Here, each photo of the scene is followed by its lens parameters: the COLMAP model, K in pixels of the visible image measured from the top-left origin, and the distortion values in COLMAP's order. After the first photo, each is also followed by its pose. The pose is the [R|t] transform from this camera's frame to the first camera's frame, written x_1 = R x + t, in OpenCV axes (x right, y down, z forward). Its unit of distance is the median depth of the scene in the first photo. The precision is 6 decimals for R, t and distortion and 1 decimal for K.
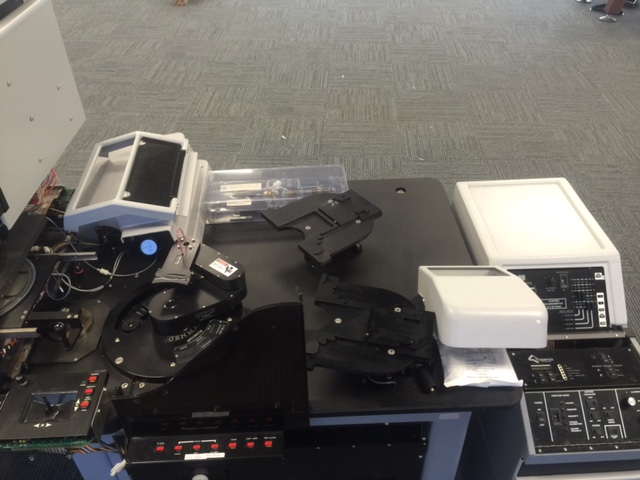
lens RADIAL K [[542.9, 0, 322.0], [0, 542.9, 228.5], [0, 0, 1]] dist [0.096901, -0.146242]
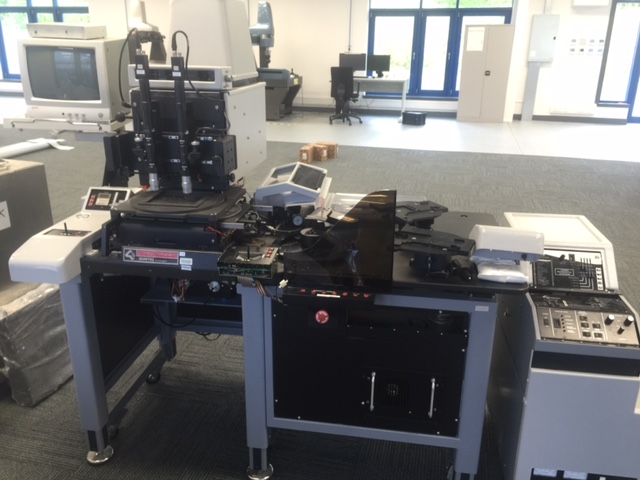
lens RADIAL K [[542.9, 0, 322.0], [0, 542.9, 228.5], [0, 0, 1]] dist [0.096901, -0.146242]
pose [[0.982102, 0.078846, -0.171052, 0.027656], [-0.130899, 0.938718, -0.318862, 0.539924], [0.135429, 0.335546, 0.932238, -0.456055]]
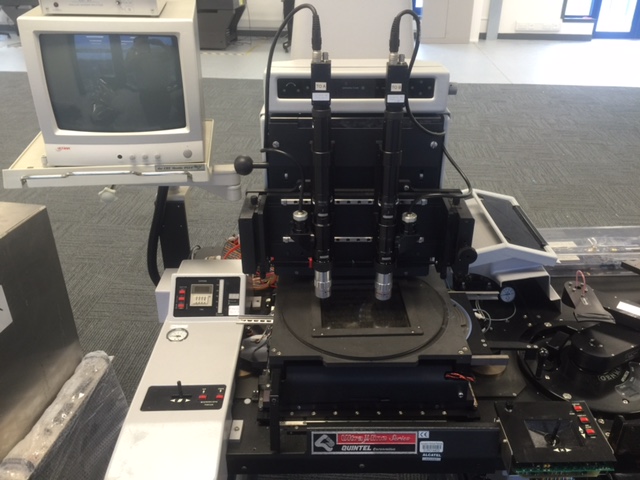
lens RADIAL K [[542.9, 0, 322.0], [0, 542.9, 228.5], [0, 0, 1]] dist [0.096901, -0.146242]
pose [[0.999403, 0.023346, -0.025480, -0.620271], [-0.027725, 0.981804, -0.187864, 0.111506], [0.020630, 0.188459, 0.981864, -0.034487]]
